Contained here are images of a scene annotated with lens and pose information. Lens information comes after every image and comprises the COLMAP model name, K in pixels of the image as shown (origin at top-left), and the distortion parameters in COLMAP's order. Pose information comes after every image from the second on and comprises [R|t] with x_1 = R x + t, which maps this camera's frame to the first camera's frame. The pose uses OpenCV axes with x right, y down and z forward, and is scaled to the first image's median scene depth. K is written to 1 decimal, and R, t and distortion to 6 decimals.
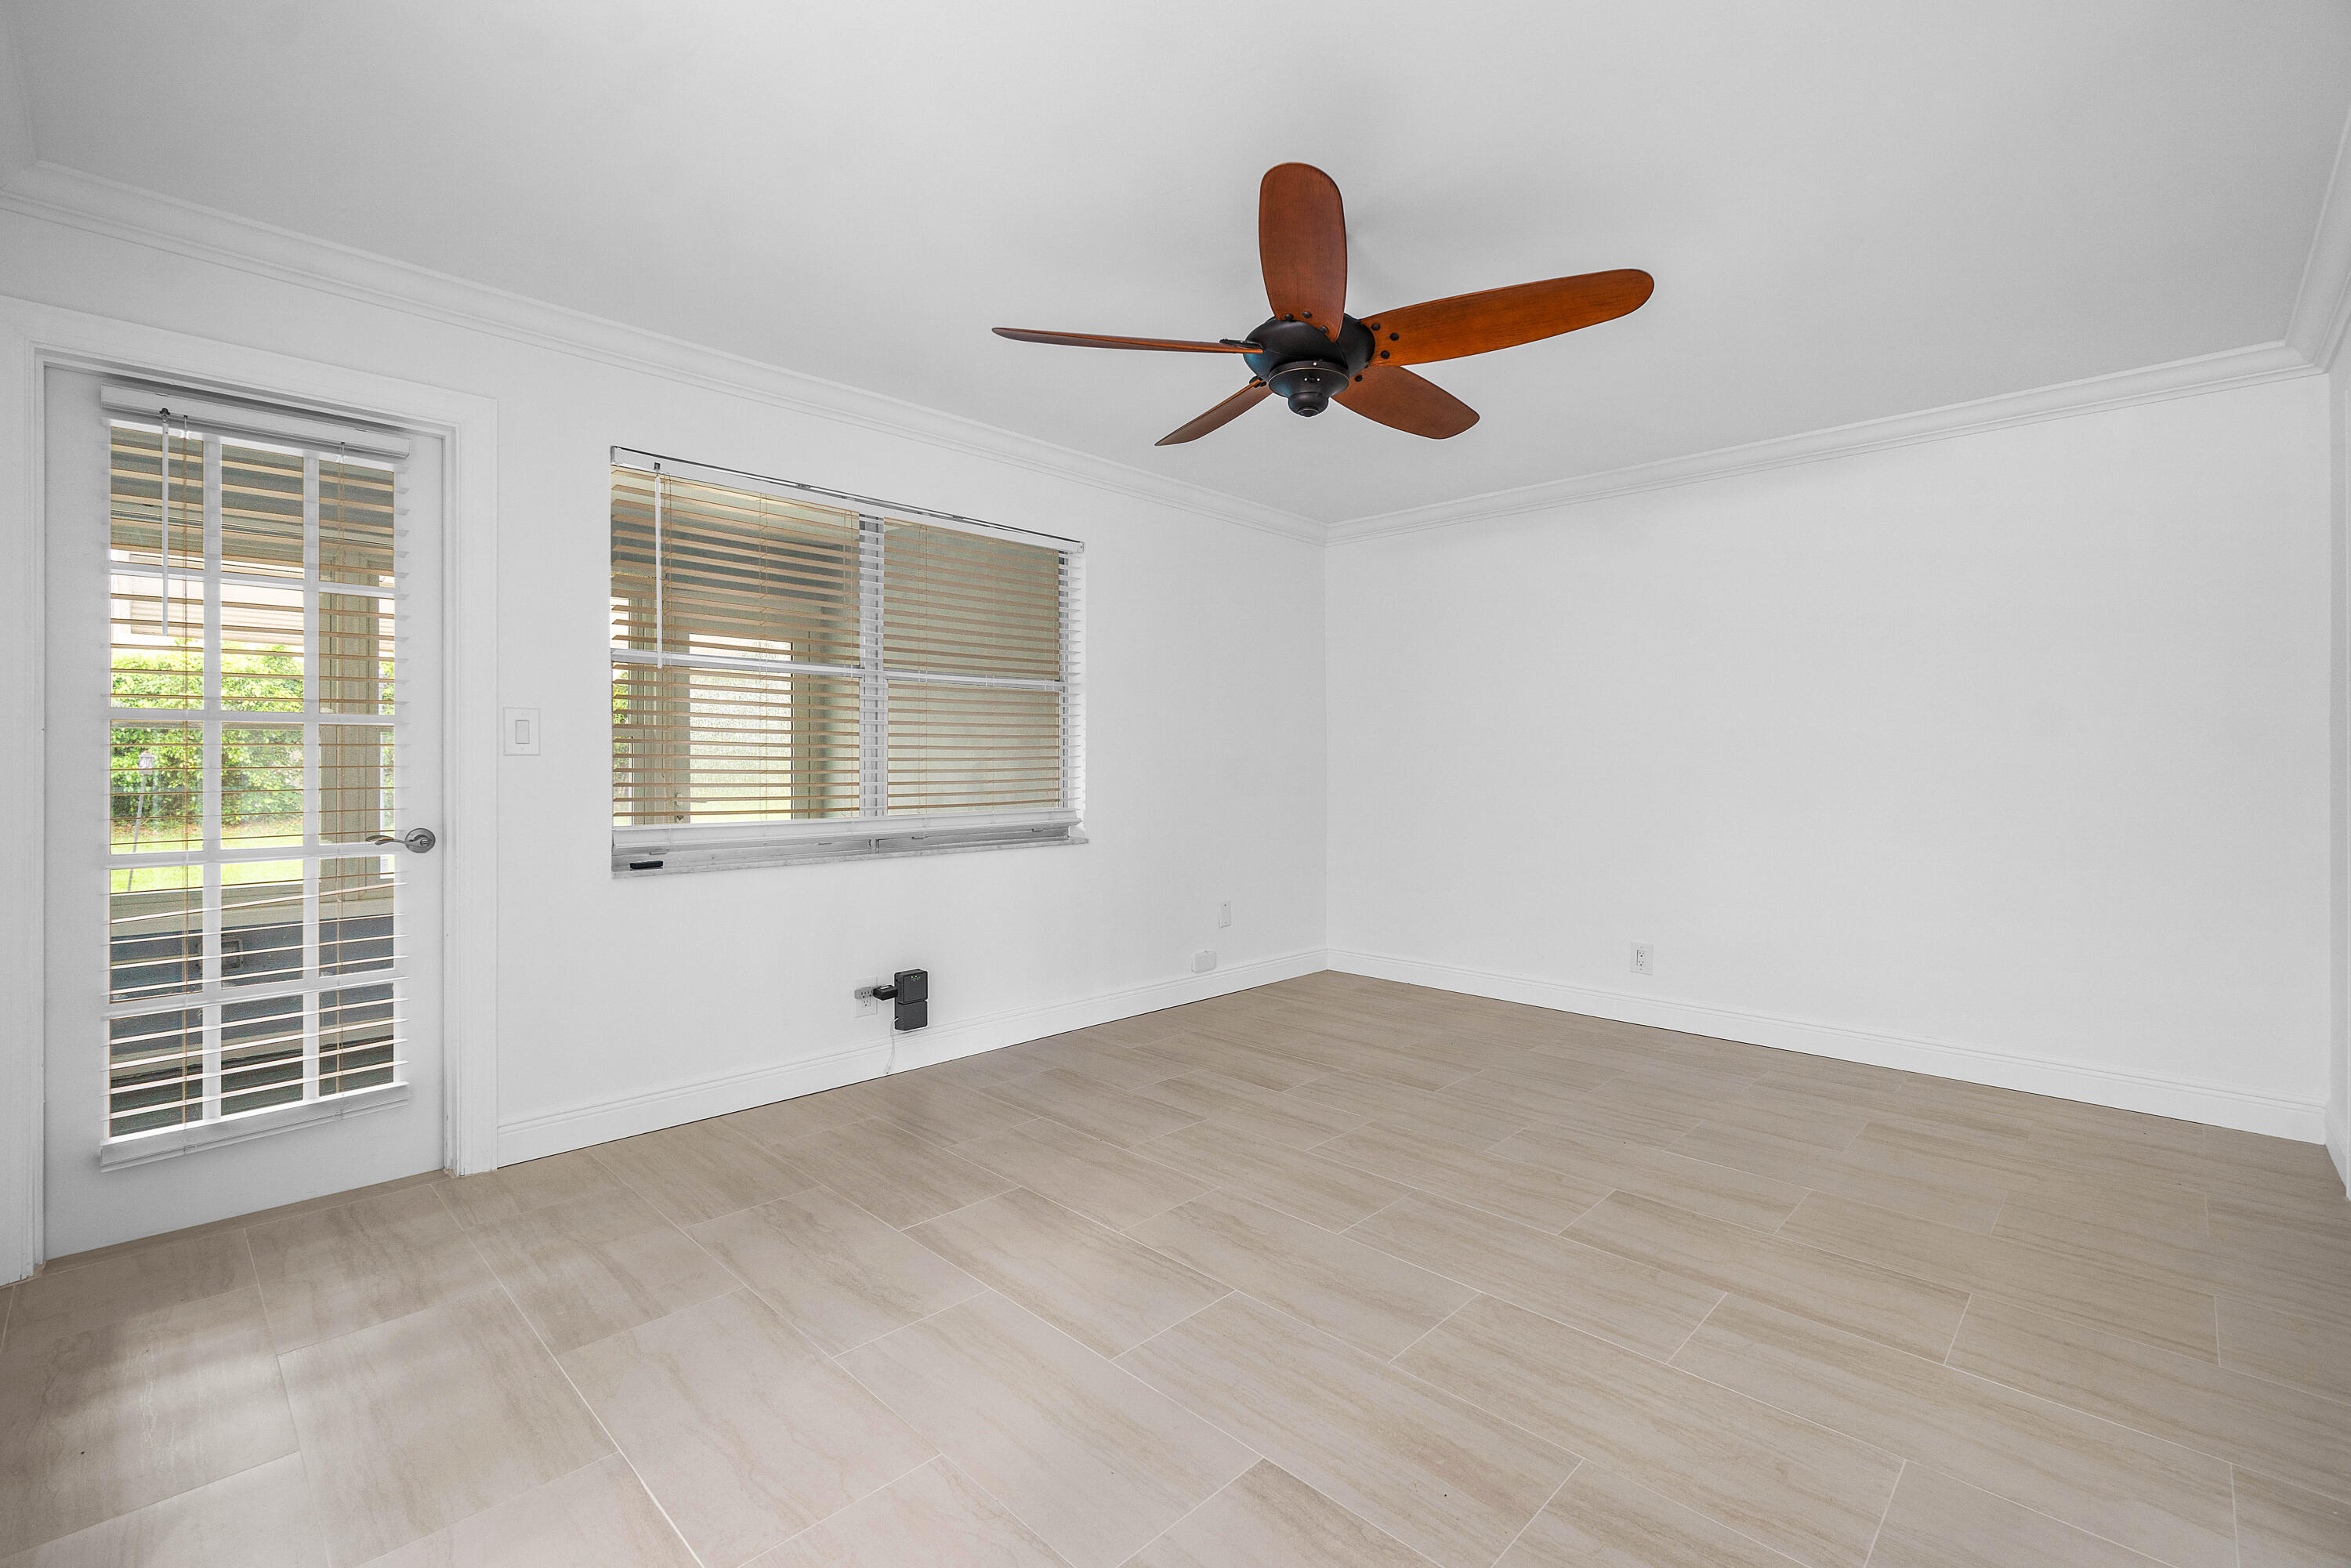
lens RADIAL K [[1020.5, 0, 1177.5], [0, 1020.5, 770.1], [0, 0, 1]] dist [-0.005673, 0.000045]
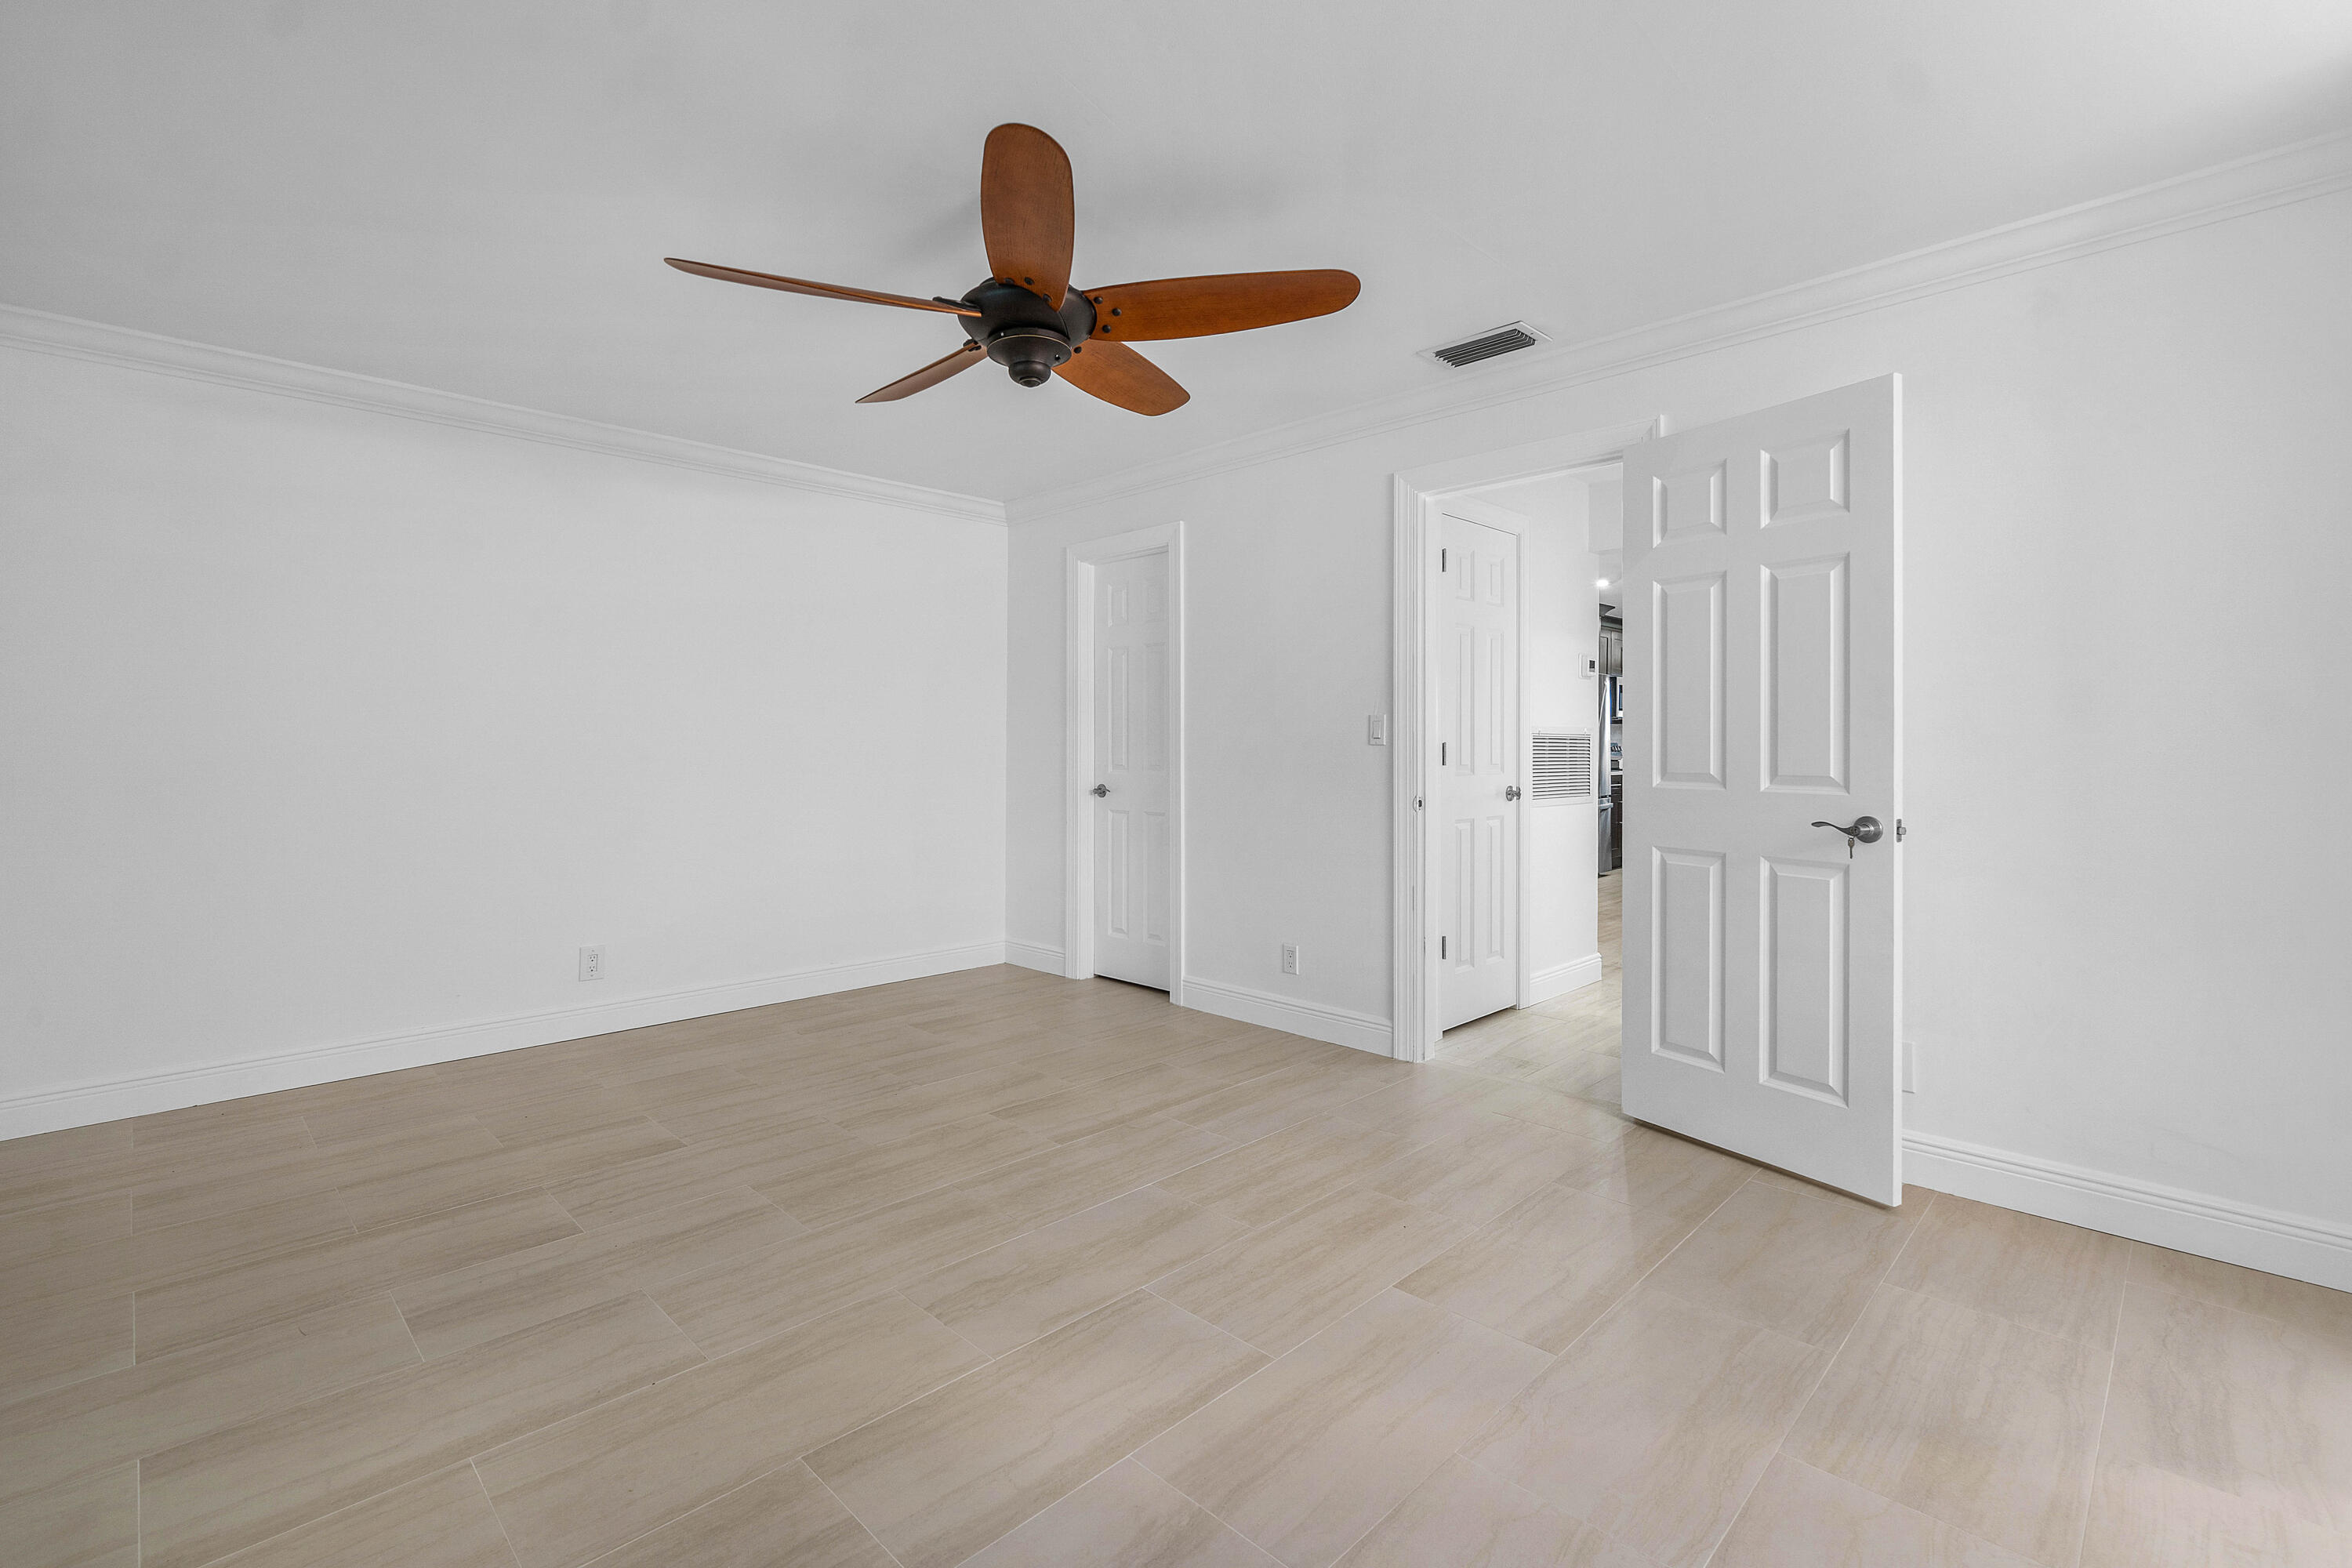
lens RADIAL K [[1021.0, 0, 1175.3], [0, 1021.0, 768.9], [0, 0, 1]] dist [-0.005673, 0.000045]
pose [[0.023120, -0.025185, 0.999415, -0.689032], [0.008044, 0.999655, 0.025005, -0.013821], [-0.999700, 0.007461, 0.023315, 0.704705]]
